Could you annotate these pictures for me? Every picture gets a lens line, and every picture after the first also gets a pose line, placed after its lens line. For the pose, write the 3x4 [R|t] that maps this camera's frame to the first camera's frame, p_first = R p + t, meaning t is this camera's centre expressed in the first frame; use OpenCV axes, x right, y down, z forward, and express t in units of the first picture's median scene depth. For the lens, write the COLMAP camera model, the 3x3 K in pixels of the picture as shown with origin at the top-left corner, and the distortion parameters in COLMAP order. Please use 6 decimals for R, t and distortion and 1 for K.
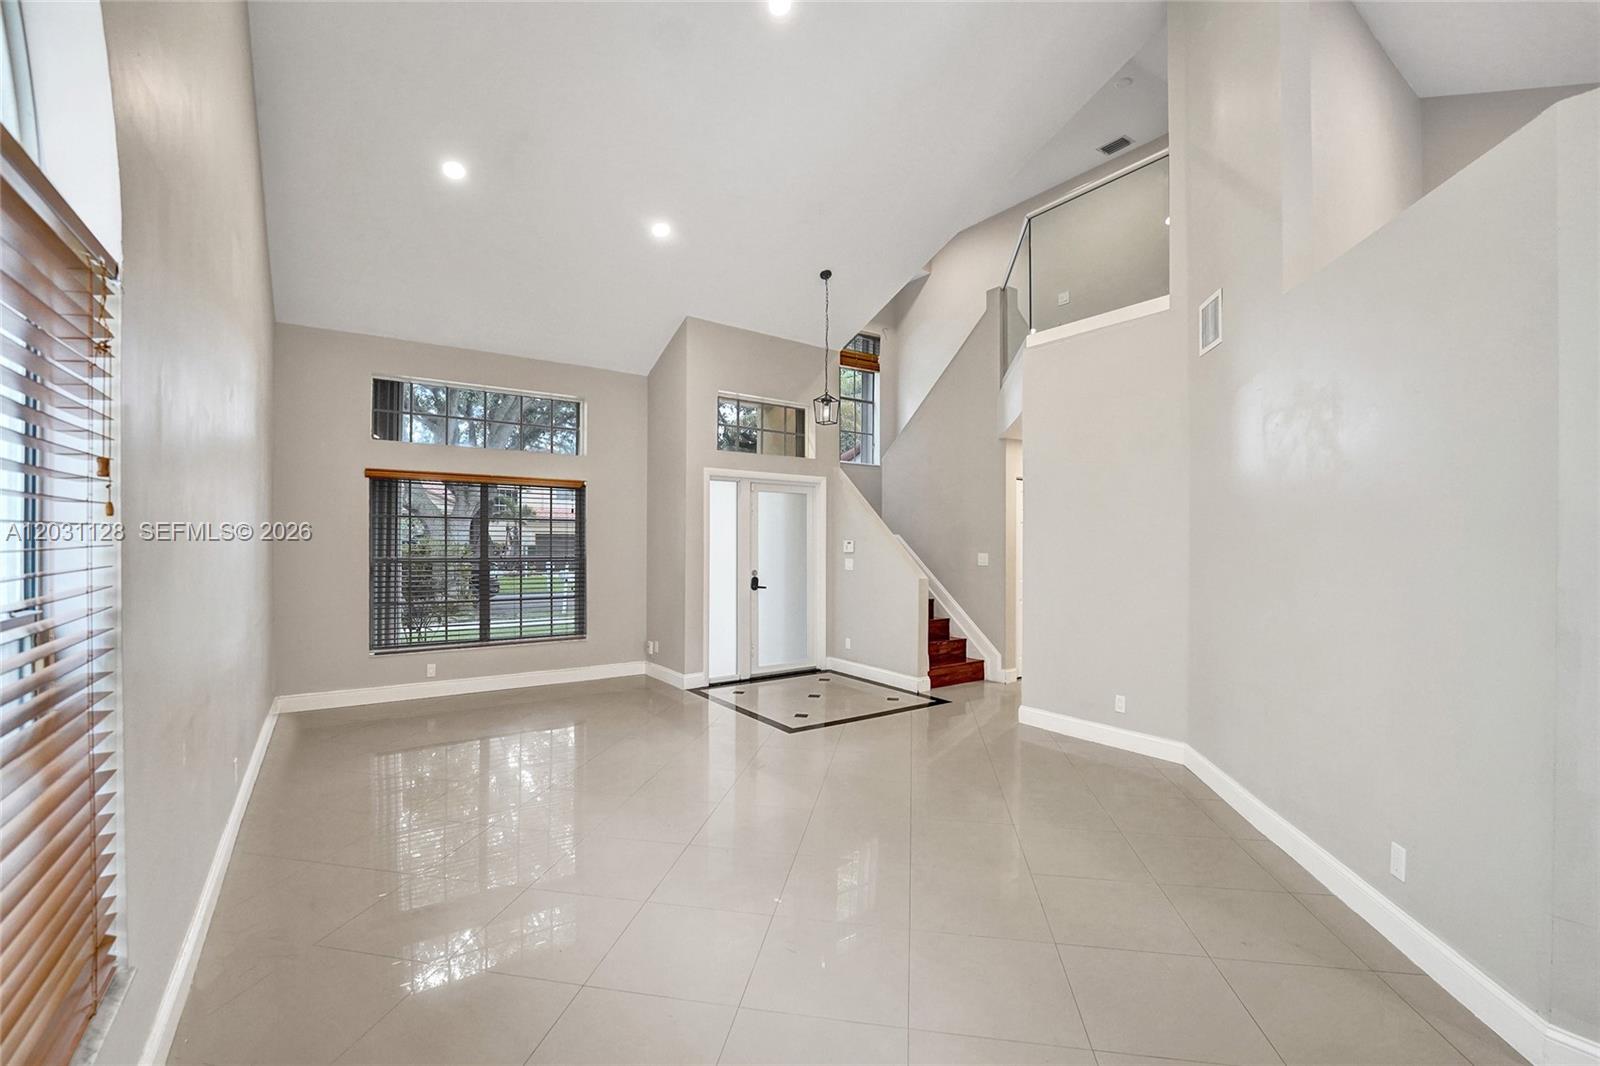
lens RADIAL K [[691.5, 0, 797.5], [0, 691.5, 533.7], [0, 0, 1]] dist [-0.009619, -0.000050]
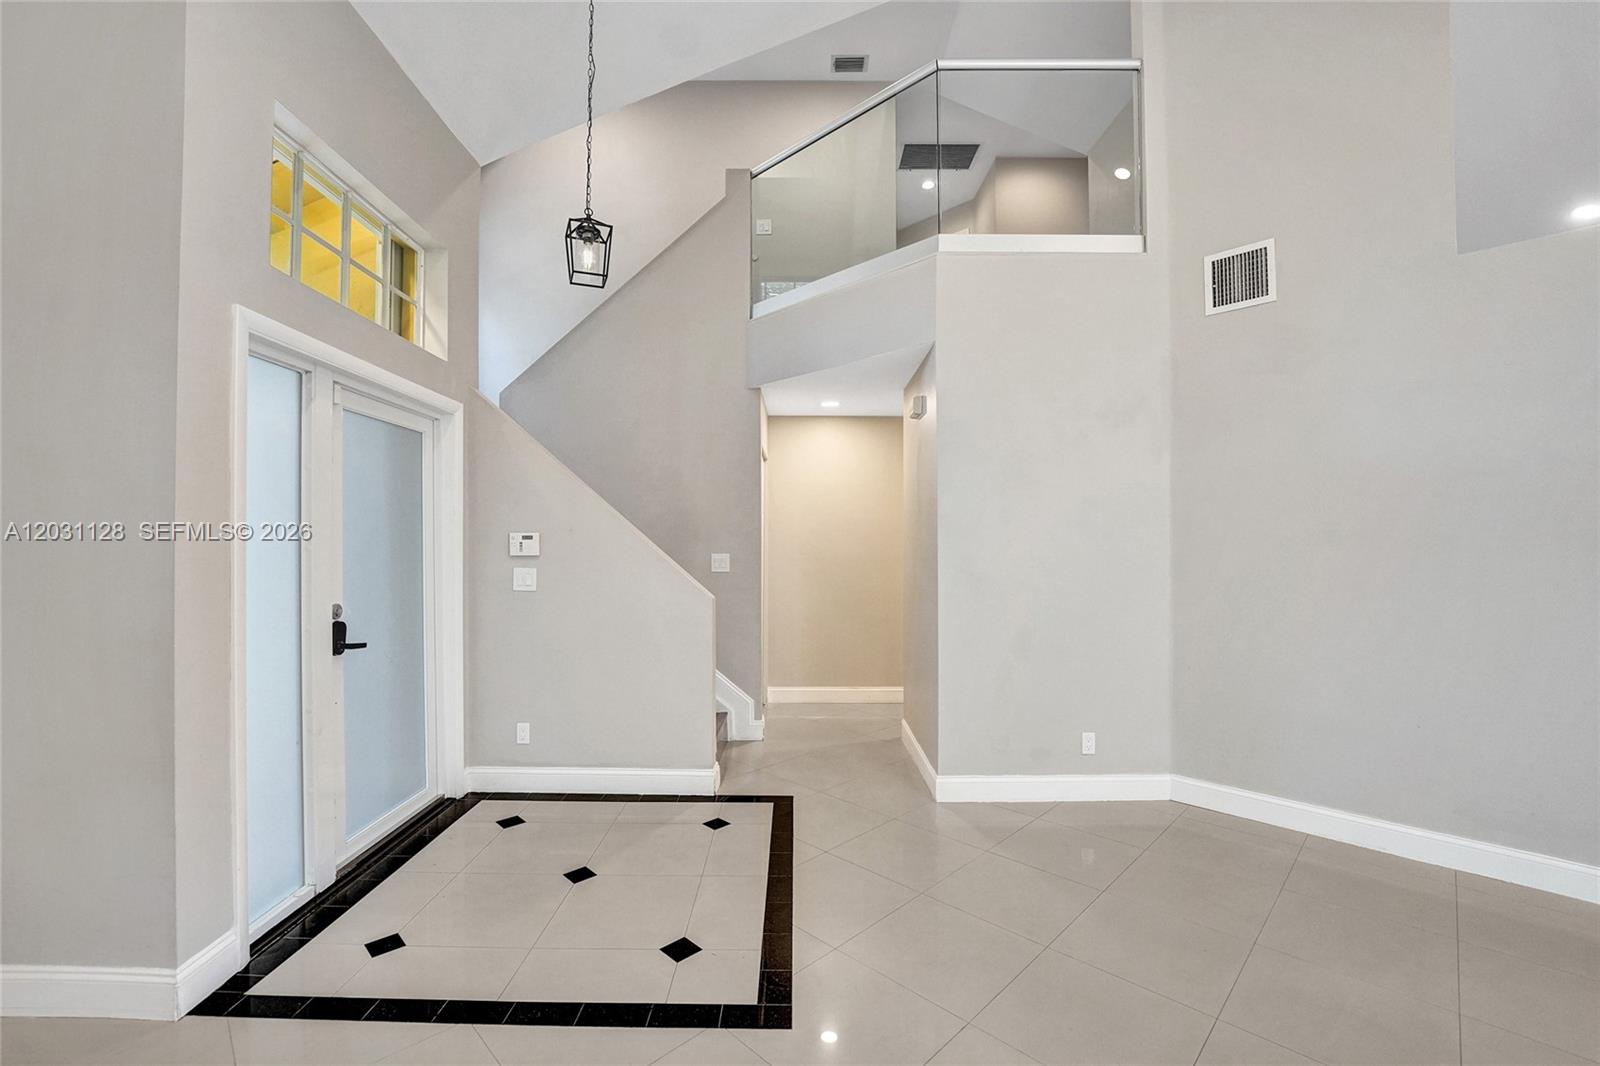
lens RADIAL K [[667.9, 0, 793.4], [0, 667.9, 540.6], [0, 0, 1]] dist [-0.024646, -0.000080]
pose [[0.570284, 0.001371, 0.821446, -0.232321], [-0.008573, 0.999954, 0.004283, 0.012523], [-0.821403, -0.009484, 0.570270, 0.588158]]
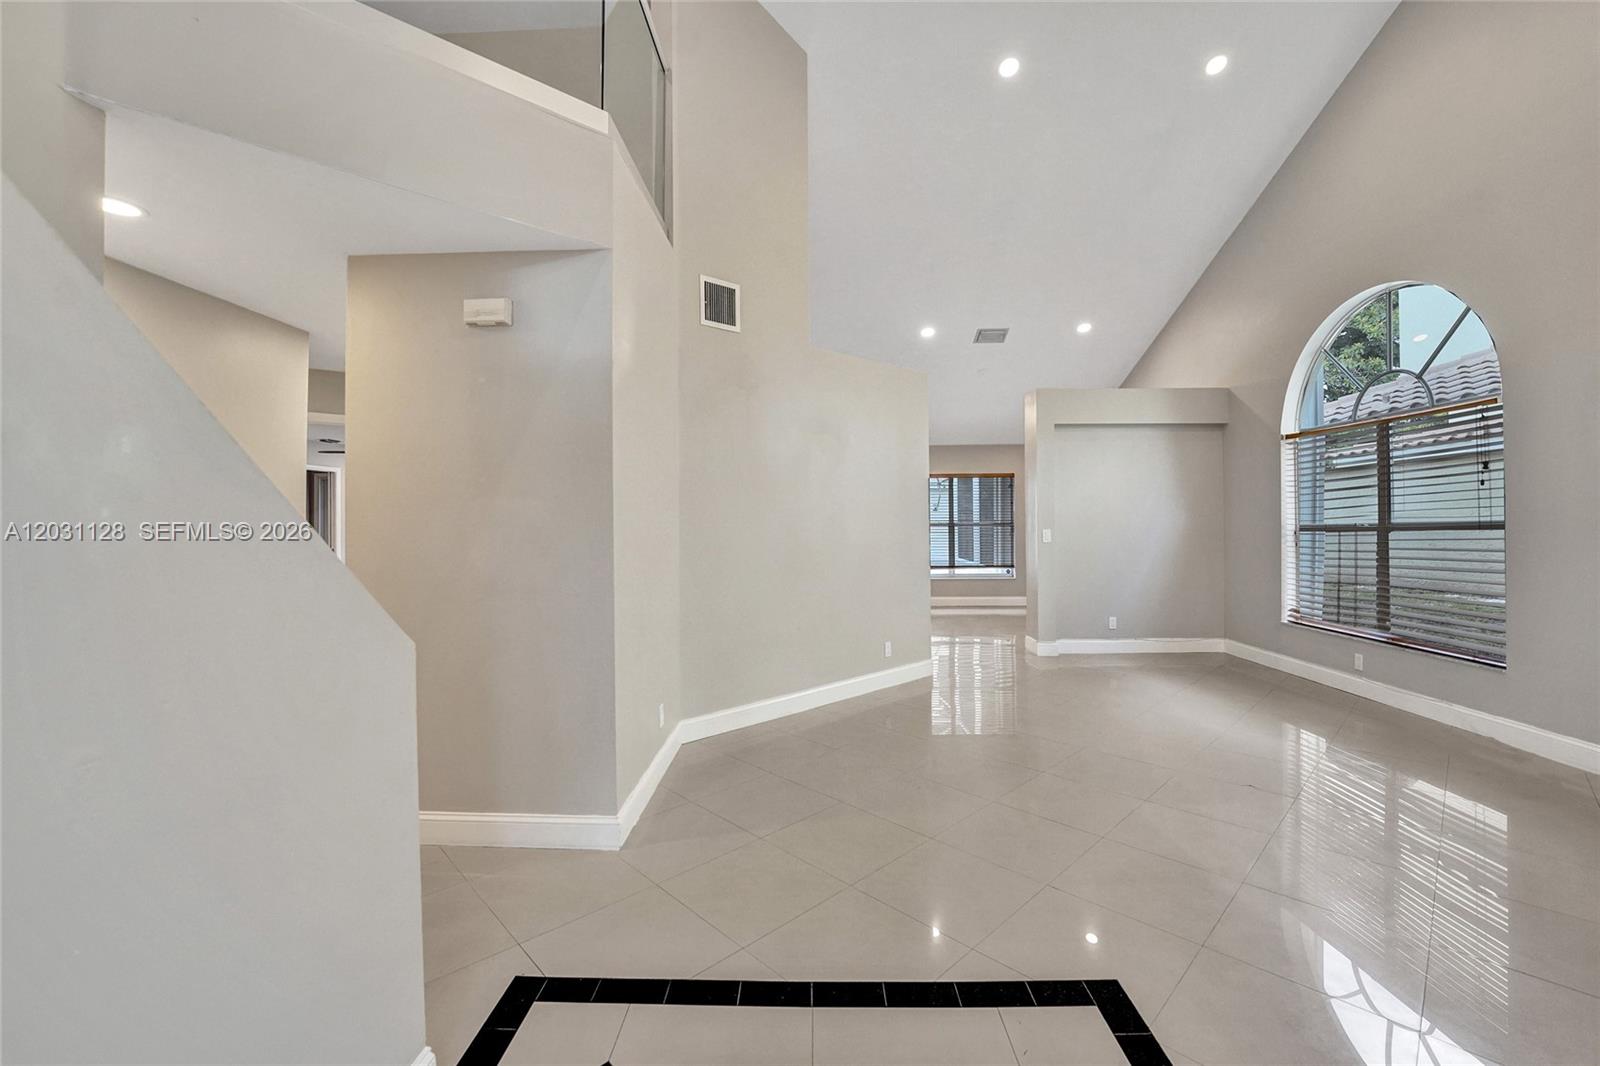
lens RADIAL K [[660.2, 0, 803.5], [0, 660.2, 528.6], [0, 0, 1]] dist [-0.020331, -0.000035]
pose [[-0.808002, -0.001675, 0.589177, -0.067070], [-0.001111, 0.999999, 0.001319, 0.024806], [-0.589179, 0.000411, -0.808003, 1.046135]]
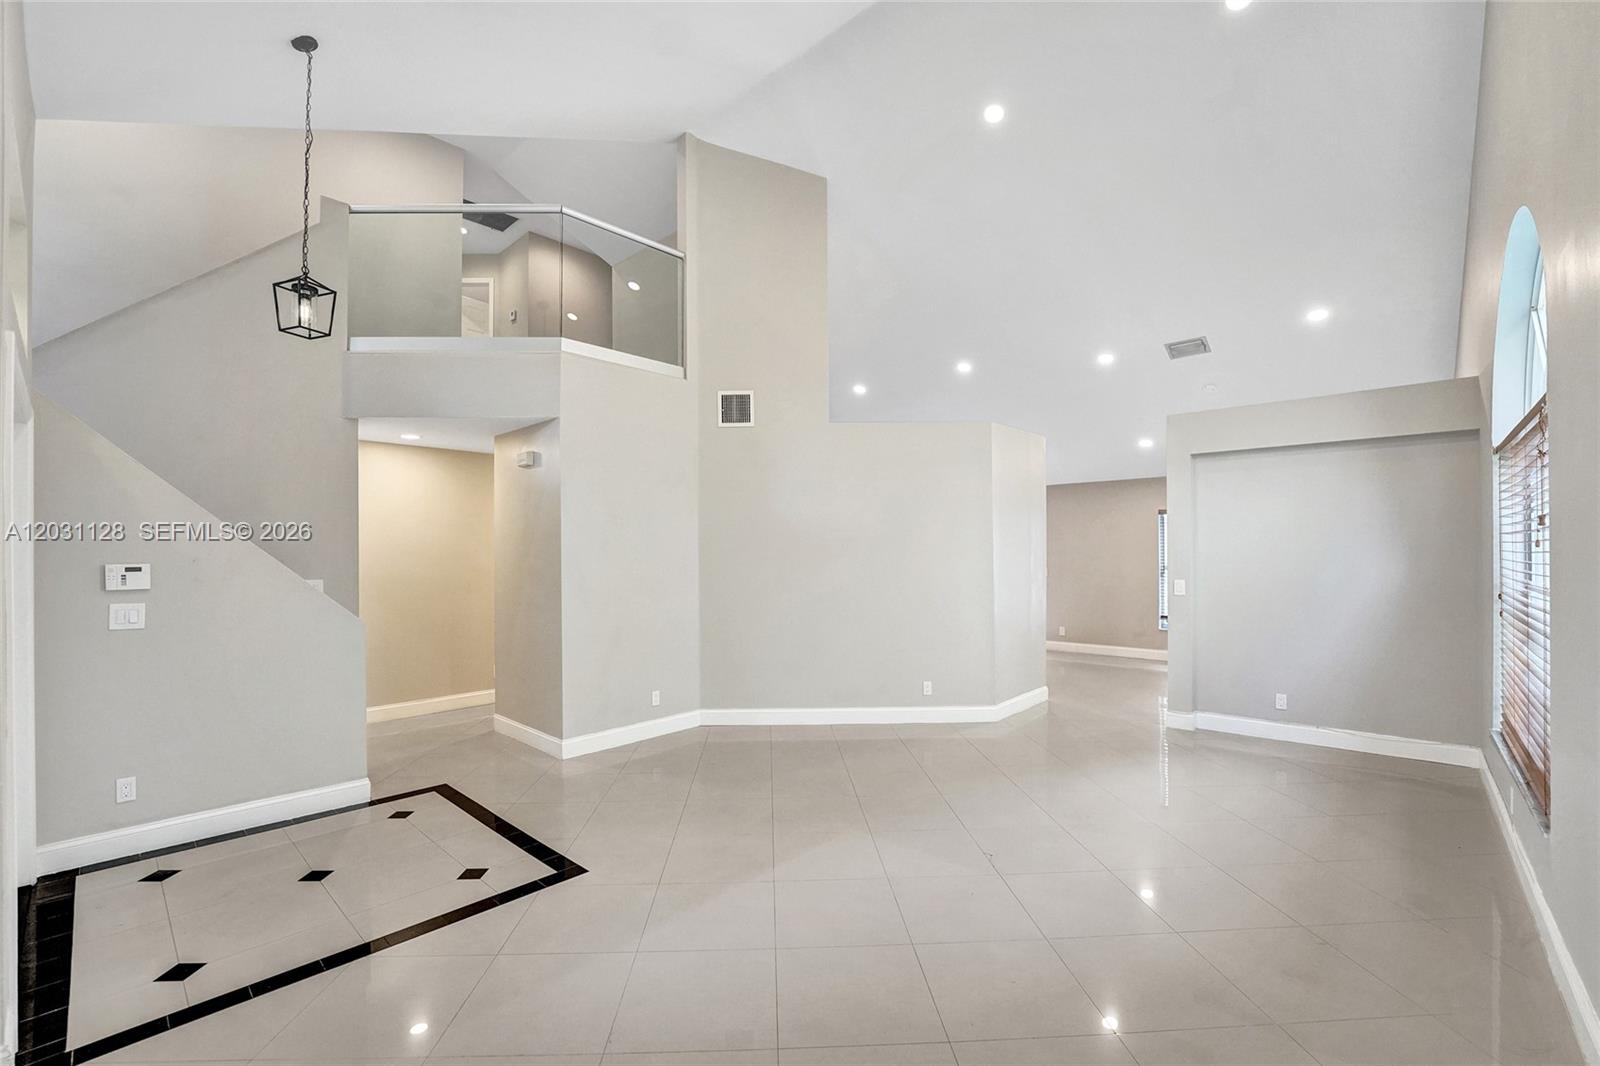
lens RADIAL K [[662.4, 0, 798.3], [0, 662.4, 550.3], [0, 0, 1]] dist [-0.016588, -0.000073]
pose [[-0.222484, 0.004027, 0.974928, -0.474030], [-0.007588, 0.999954, -0.005862, -0.000318], [-0.974907, -0.008702, -0.222443, 0.703857]]
